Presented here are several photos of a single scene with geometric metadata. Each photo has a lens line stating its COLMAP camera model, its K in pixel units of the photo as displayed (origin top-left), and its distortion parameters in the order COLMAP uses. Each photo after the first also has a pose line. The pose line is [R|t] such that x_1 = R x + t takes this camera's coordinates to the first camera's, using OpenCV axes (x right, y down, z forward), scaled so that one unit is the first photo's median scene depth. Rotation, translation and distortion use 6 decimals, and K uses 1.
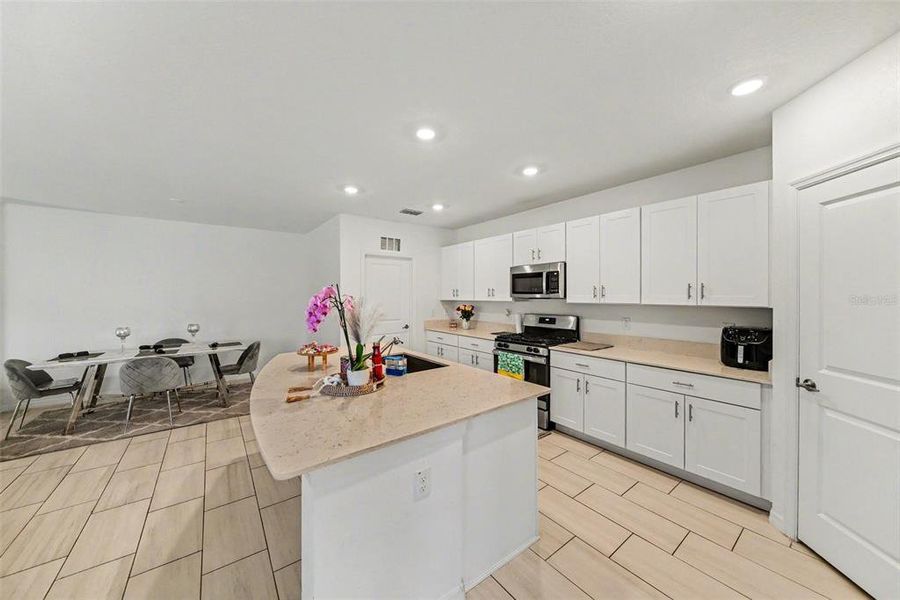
lens RADIAL K [[316.0, 0, 445.7], [0, 316.0, 293.3], [0, 0, 1]] dist [0.000328, -0.002467]
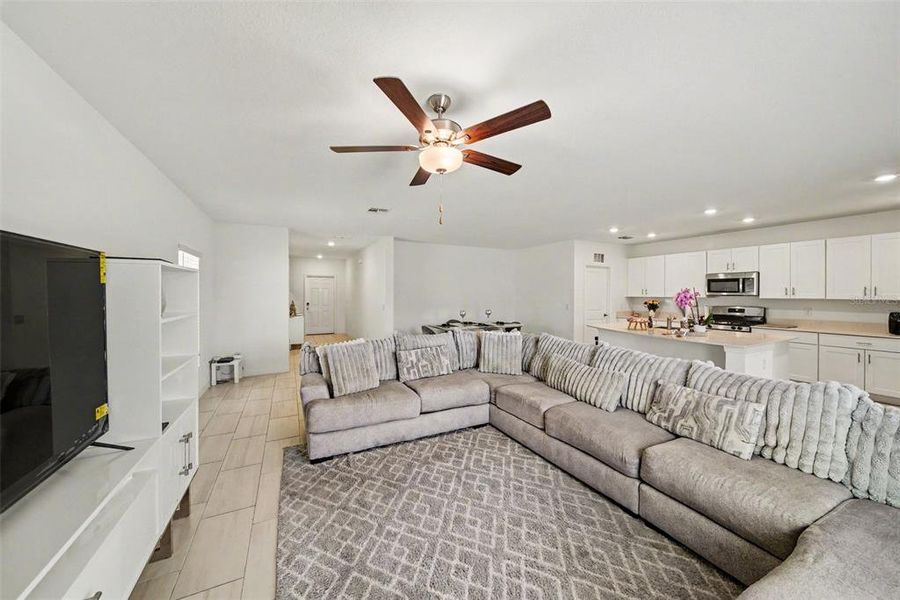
lens RADIAL K [[316.0, 0, 445.7], [0, 316.0, 293.3], [0, 0, 1]] dist [0.000328, -0.002467]
pose [[0.984578, 0.004136, -0.174898, -0.802969], [-0.003333, 0.999983, 0.004886, 0.002927], [0.174915, -0.004228, 0.984574, -0.733155]]
